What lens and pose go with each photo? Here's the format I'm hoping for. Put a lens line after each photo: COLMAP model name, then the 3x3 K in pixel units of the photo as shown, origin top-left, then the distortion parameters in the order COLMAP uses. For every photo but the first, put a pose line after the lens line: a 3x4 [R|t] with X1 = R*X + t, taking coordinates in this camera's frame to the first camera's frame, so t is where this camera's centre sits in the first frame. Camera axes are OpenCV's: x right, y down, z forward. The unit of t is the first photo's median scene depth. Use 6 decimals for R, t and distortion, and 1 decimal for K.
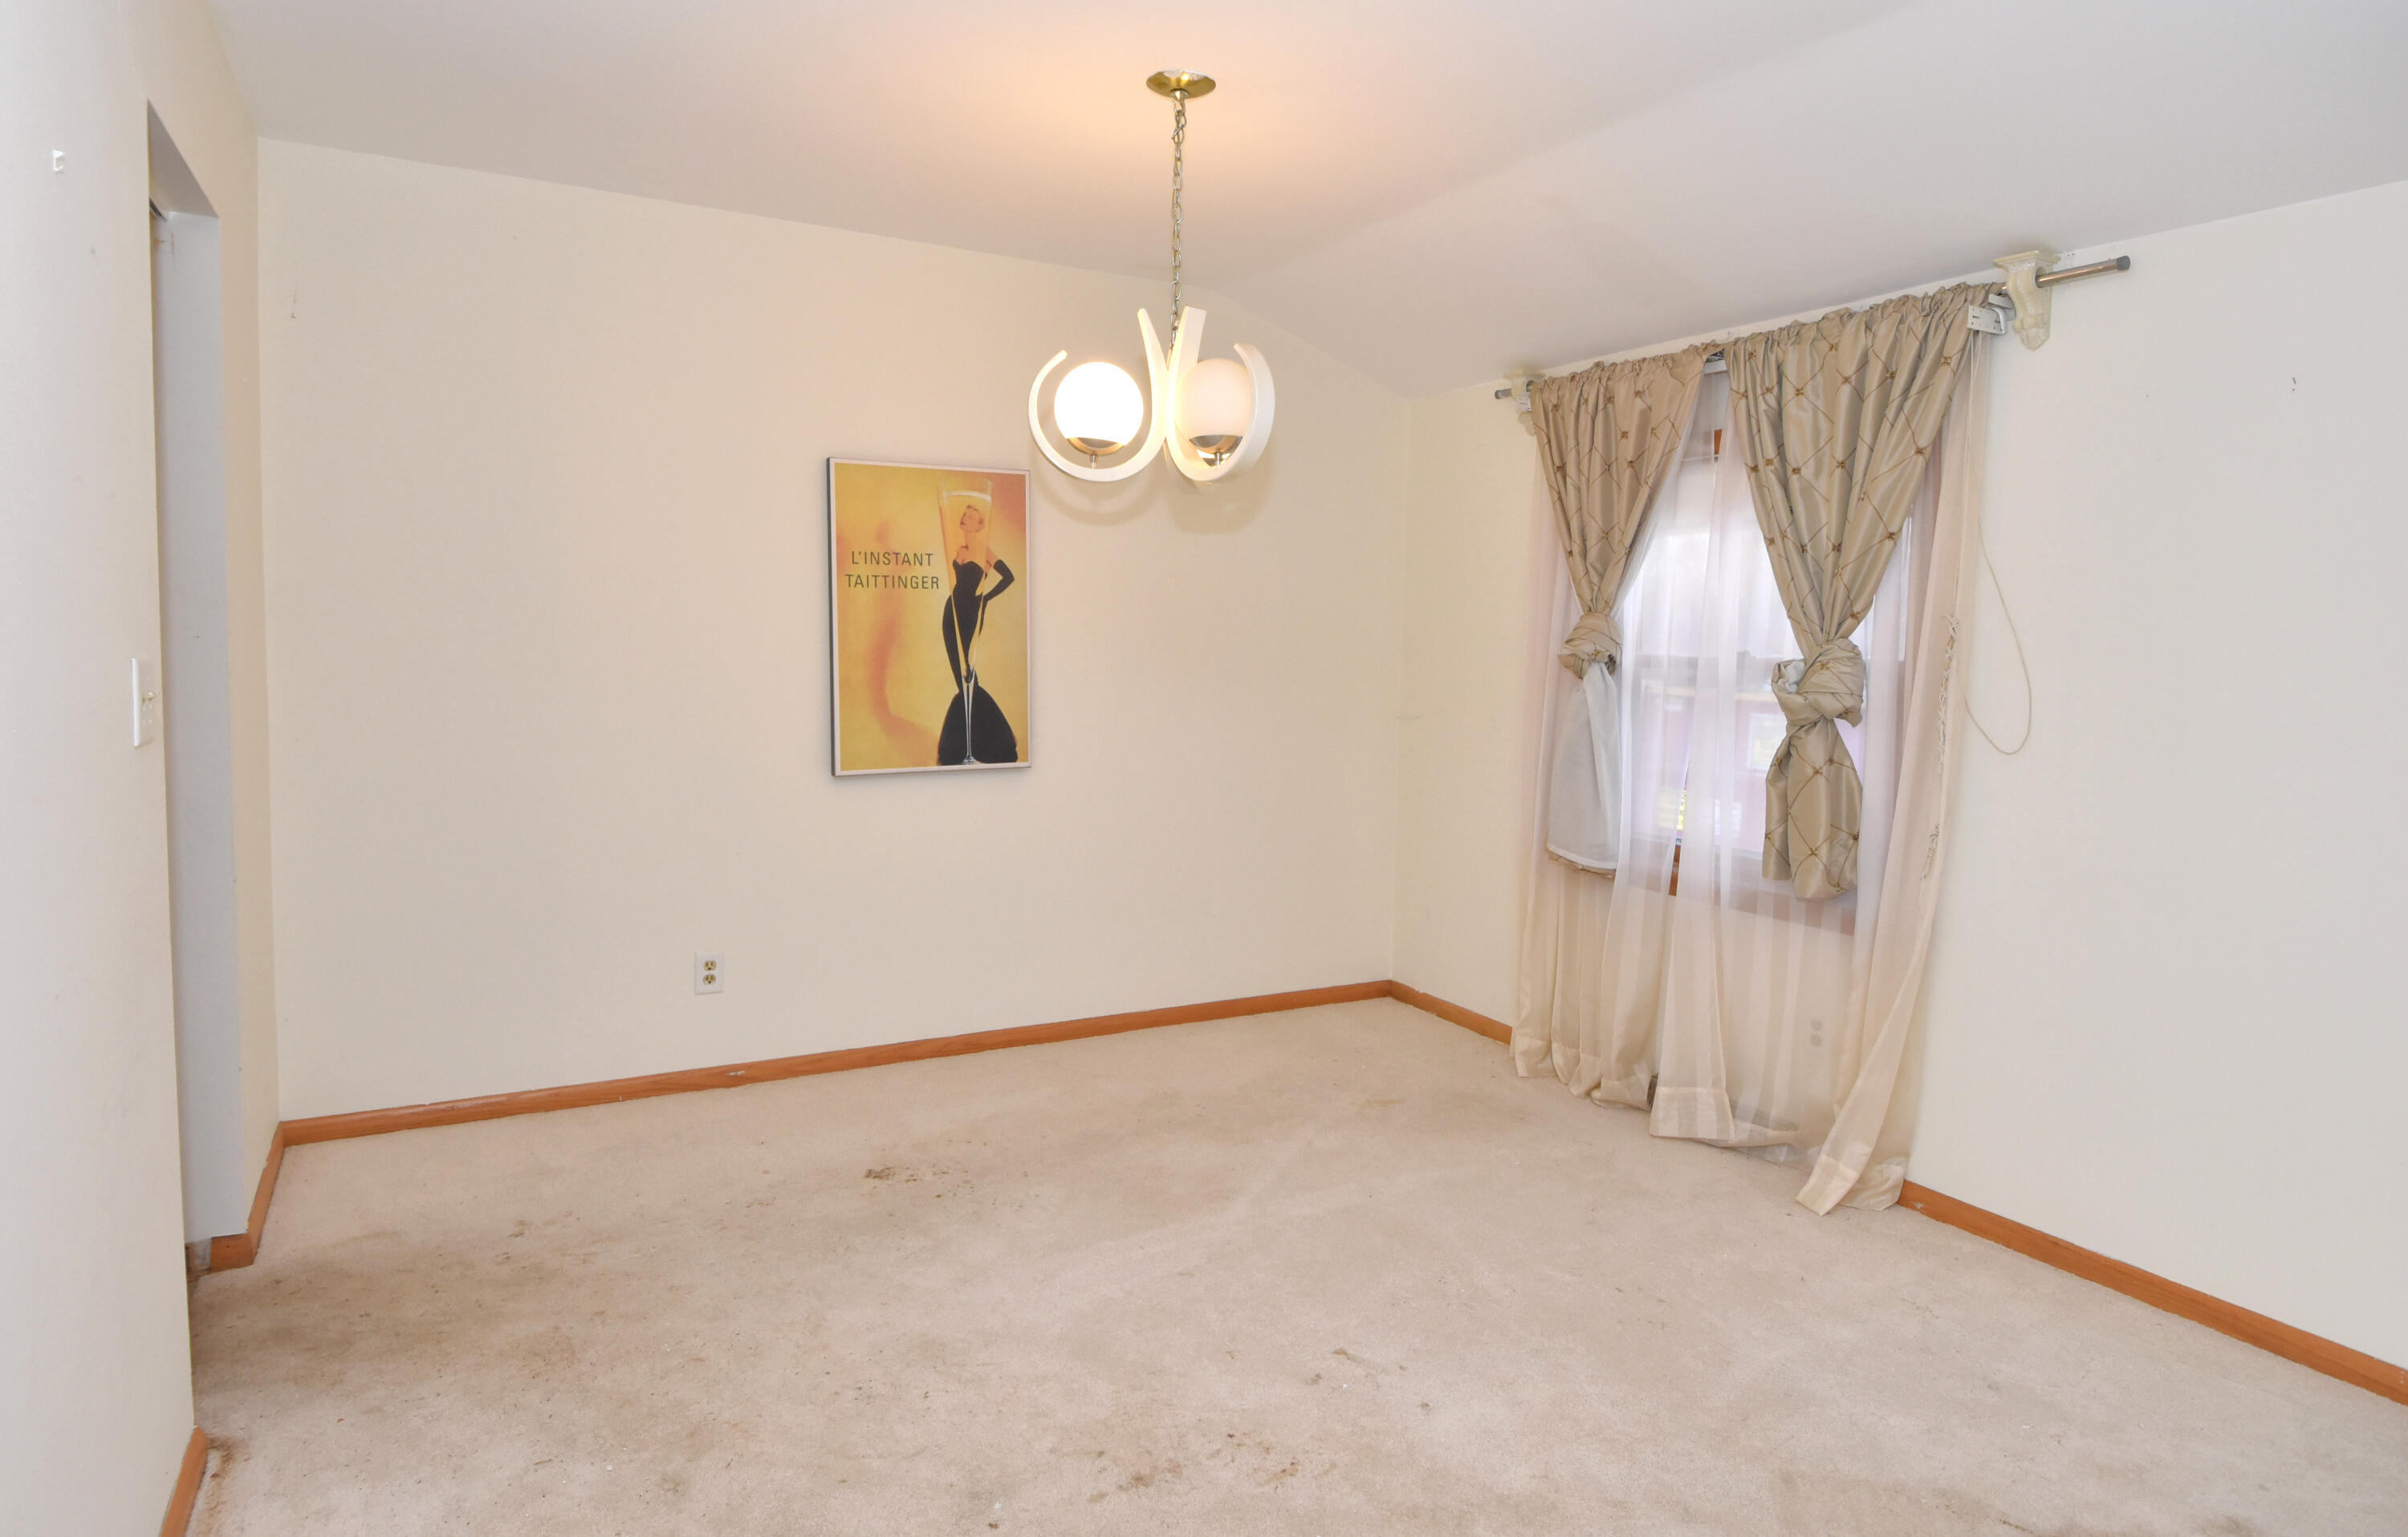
lens RADIAL K [[1341.3, 0, 1206.3], [0, 1341.3, 730.7], [0, 0, 1]] dist [-0.001481, -0.000084]
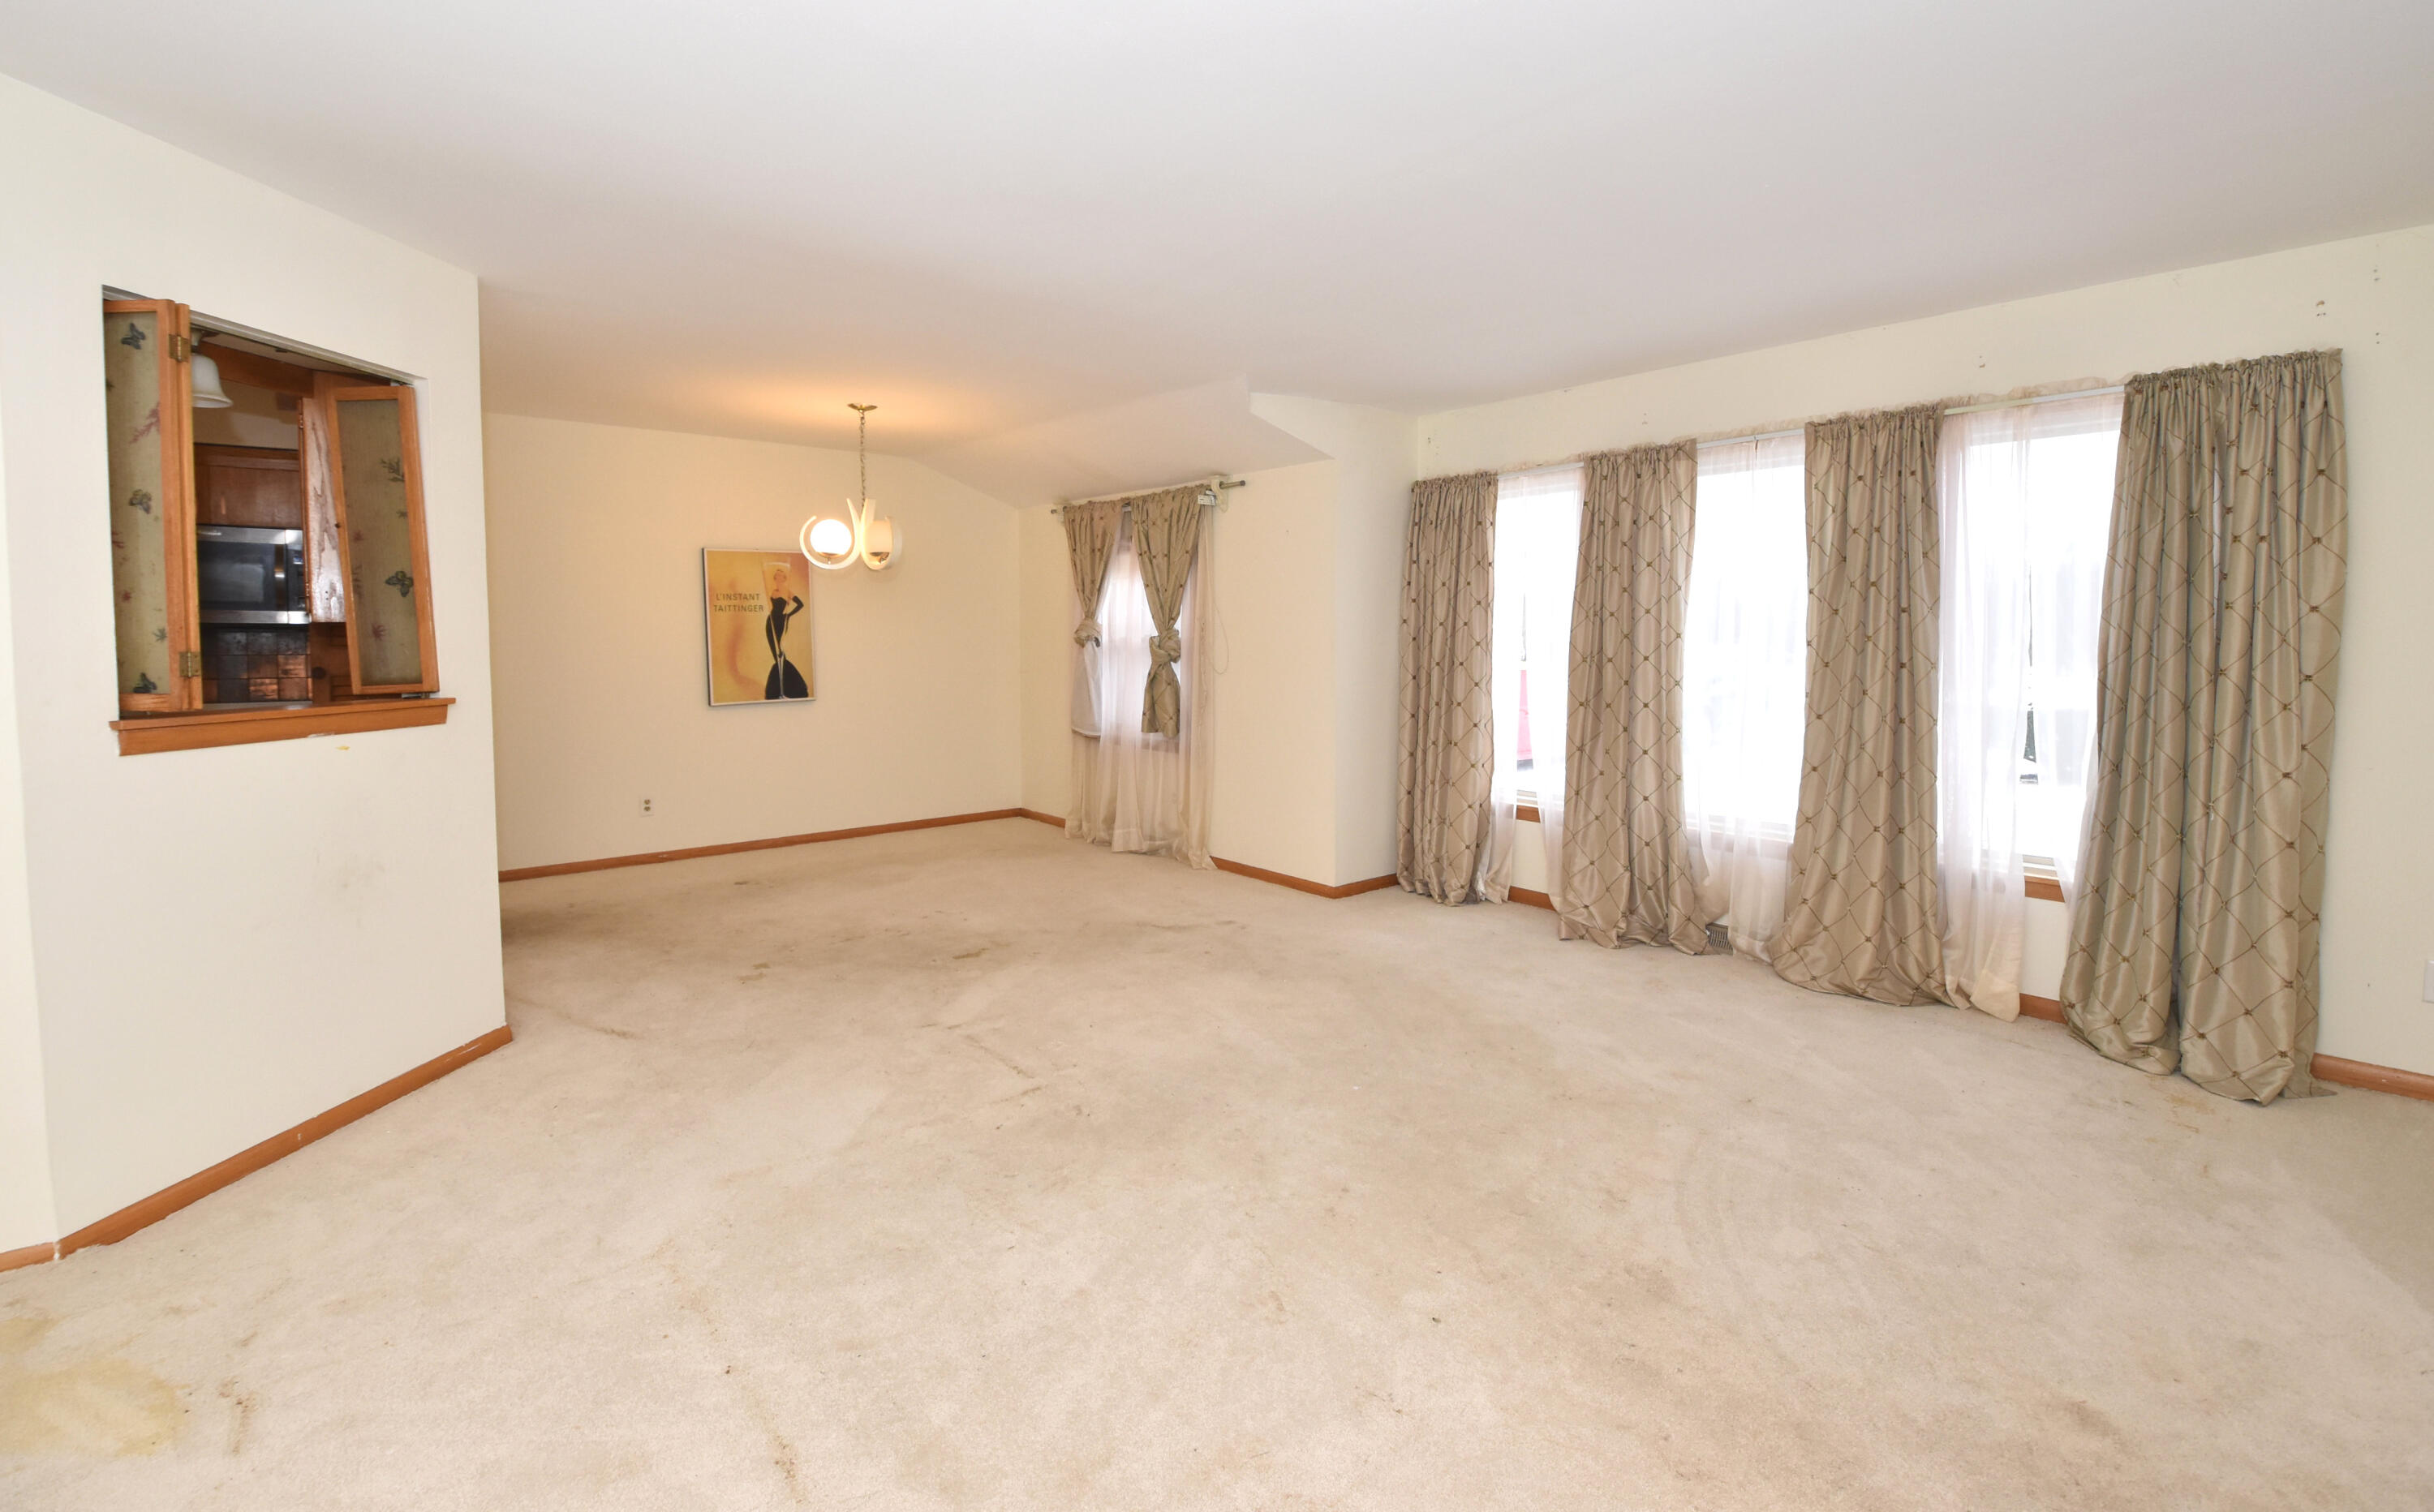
lens RADIAL K [[1049.6, 0, 1223.1], [0, 1049.6, 685.0], [0, 0, 1]] dist [0.000341, 0.000011]
pose [[0.977467, -0.031016, 0.208798, 0.148286], [0.034195, 0.999348, -0.011631, 0.048244], [-0.208301, 0.018509, 0.977890, -0.708930]]
